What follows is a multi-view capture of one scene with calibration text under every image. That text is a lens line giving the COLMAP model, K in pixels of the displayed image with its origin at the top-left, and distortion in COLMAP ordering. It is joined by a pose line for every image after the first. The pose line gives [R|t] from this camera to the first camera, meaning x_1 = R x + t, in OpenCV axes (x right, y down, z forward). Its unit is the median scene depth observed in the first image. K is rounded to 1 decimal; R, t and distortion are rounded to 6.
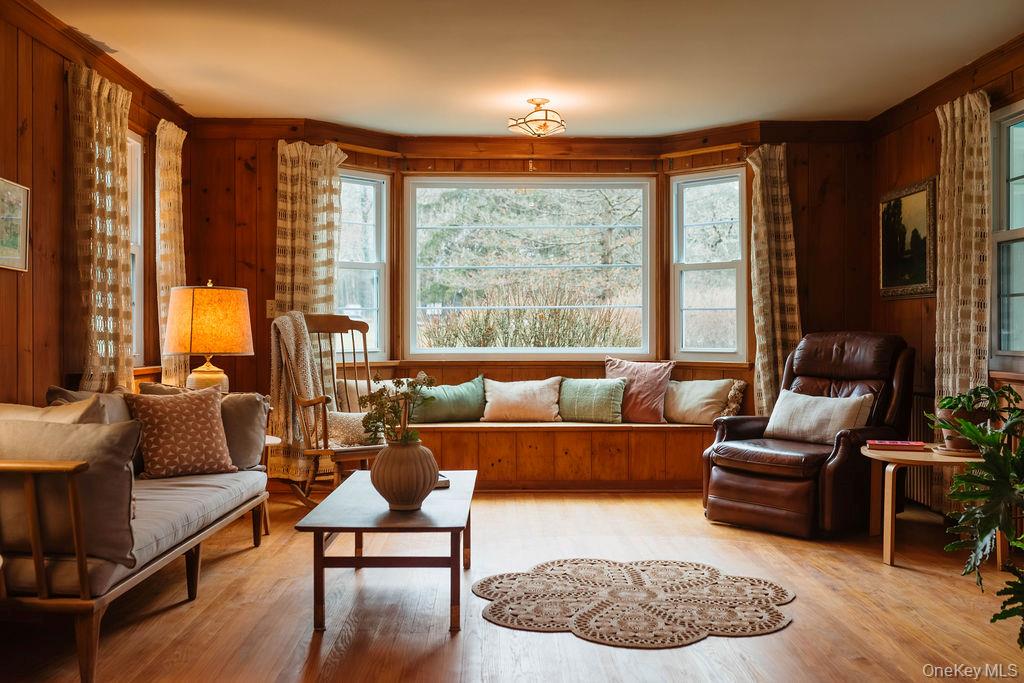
lens RADIAL K [[1019.1, 0, 512.0], [0, 1019.1, 341.5], [0, 0, 1]] dist [0.001309, 0.006099]
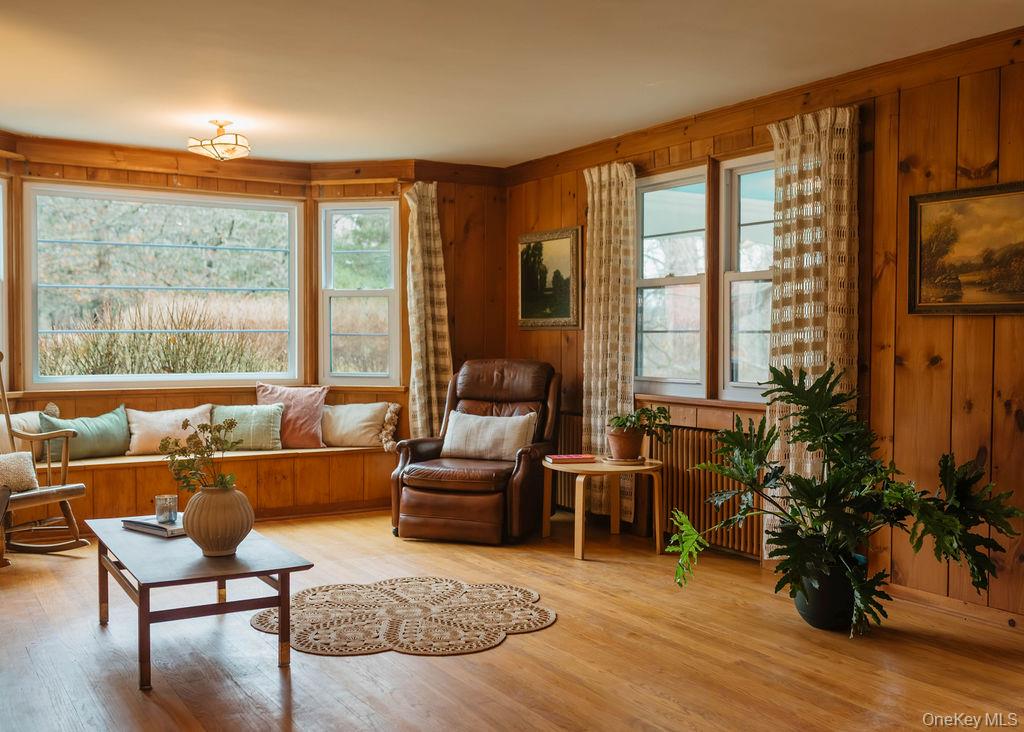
lens RADIAL K [[1115.4, 0, 512.0], [0, 1115.4, 366.0], [0, 0, 1]] dist [0.014309, 0.018436]
pose [[0.851082, -0.014573, 0.524830, -0.284872], [0.000895, 0.999654, 0.026306, -0.031487], [-0.525032, -0.021918, 0.850800, -0.047755]]
